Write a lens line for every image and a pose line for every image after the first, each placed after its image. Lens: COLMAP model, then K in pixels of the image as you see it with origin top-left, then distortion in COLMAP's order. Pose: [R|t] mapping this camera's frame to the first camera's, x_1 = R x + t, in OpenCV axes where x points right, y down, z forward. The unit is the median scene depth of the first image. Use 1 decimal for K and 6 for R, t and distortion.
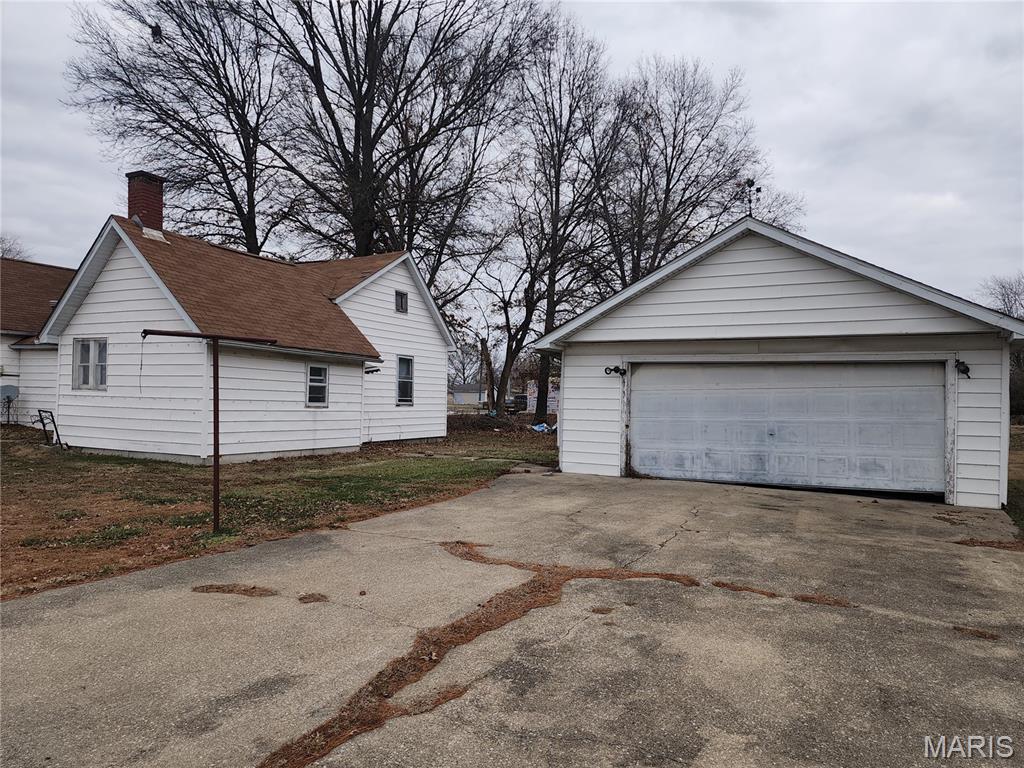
lens RADIAL K [[687.6, 0, 514.7], [0, 687.6, 394.2], [0, 0, 1]] dist [0.034434, -0.037455]
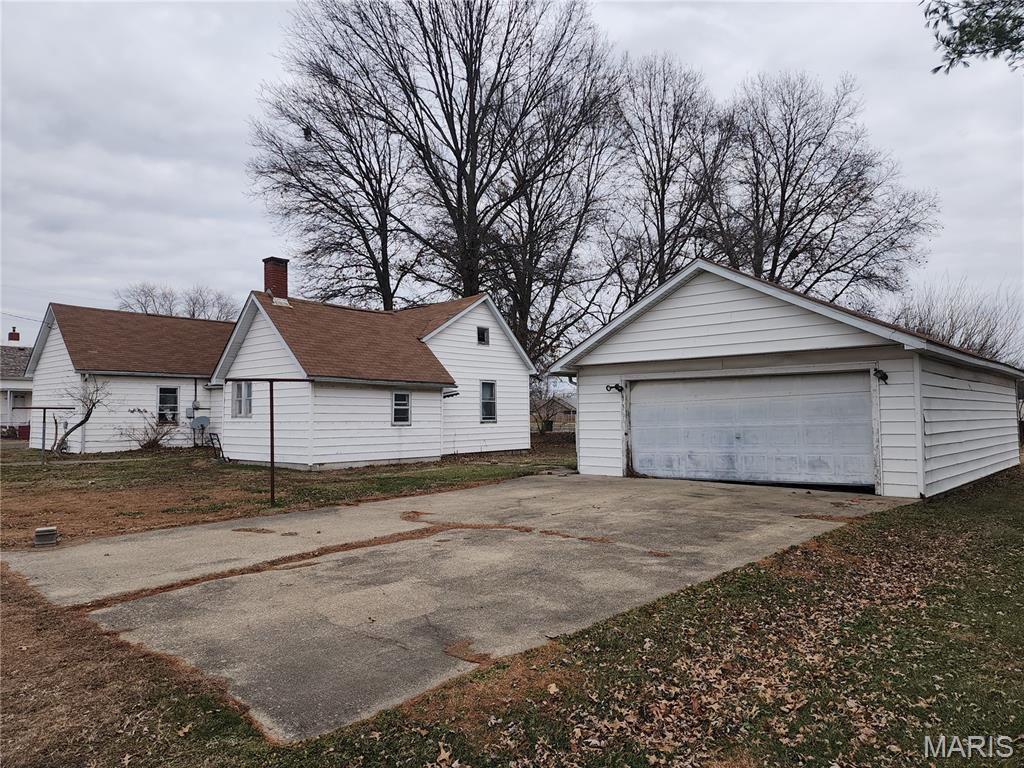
lens RADIAL K [[687.6, 0, 510.2], [0, 687.6, 376.6], [0, 0, 1]] dist [0.034434, -0.037455]
pose [[0.967396, -0.044981, -0.249241, 0.239572], [0.031998, 0.997924, -0.055899, 0.006371], [0.251238, 0.046101, 0.966827, -0.187919]]
